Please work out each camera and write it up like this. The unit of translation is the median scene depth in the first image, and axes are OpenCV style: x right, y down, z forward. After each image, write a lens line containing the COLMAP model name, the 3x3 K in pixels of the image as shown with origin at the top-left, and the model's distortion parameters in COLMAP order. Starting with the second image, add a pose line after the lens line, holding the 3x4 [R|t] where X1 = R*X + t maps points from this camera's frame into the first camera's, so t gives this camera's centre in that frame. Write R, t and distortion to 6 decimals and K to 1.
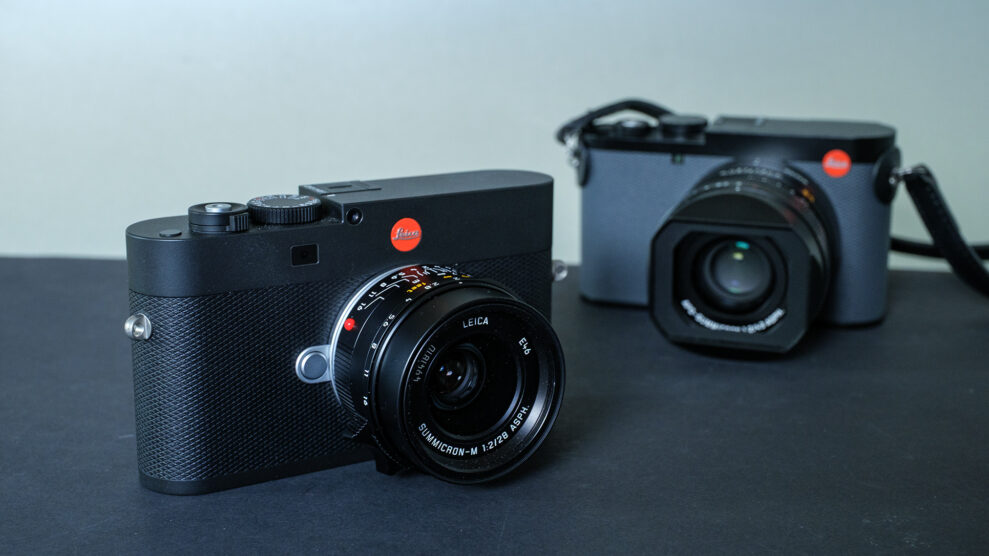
lens RADIAL K [[1421.1, 0, 495.7], [0, 1421.1, 281.3], [0, 0, 1]] dist [-0.030813, 0.000000]
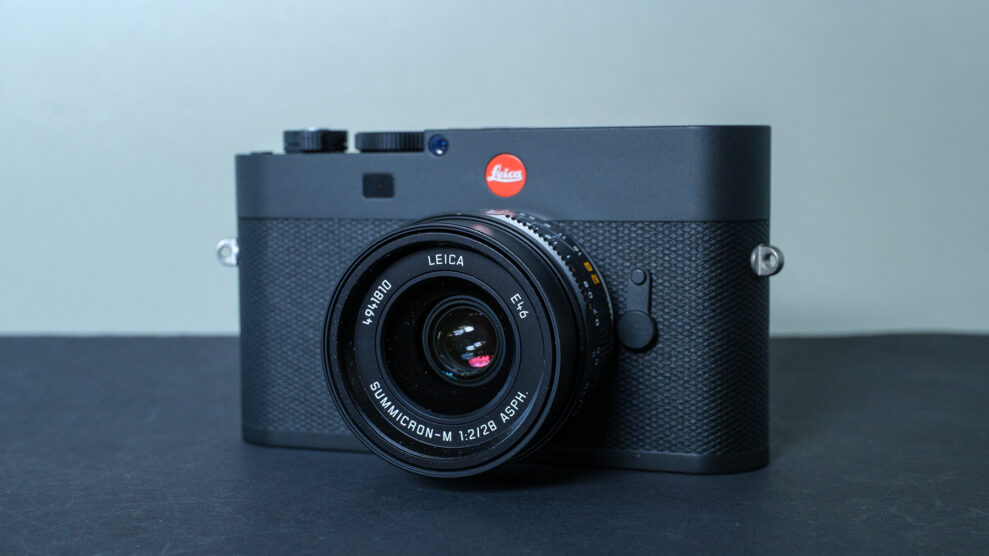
lens RADIAL K [[1421.1, 0, 498.0], [0, 1421.1, 276.2], [0, 0, 1]] dist [-0.030813, 0.000000]
pose [[0.650489, 0.053453, -0.757632, 0.573217], [-0.169739, 0.982522, -0.076416, 0.089169], [0.740305, 0.178307, 0.648193, 0.515447]]
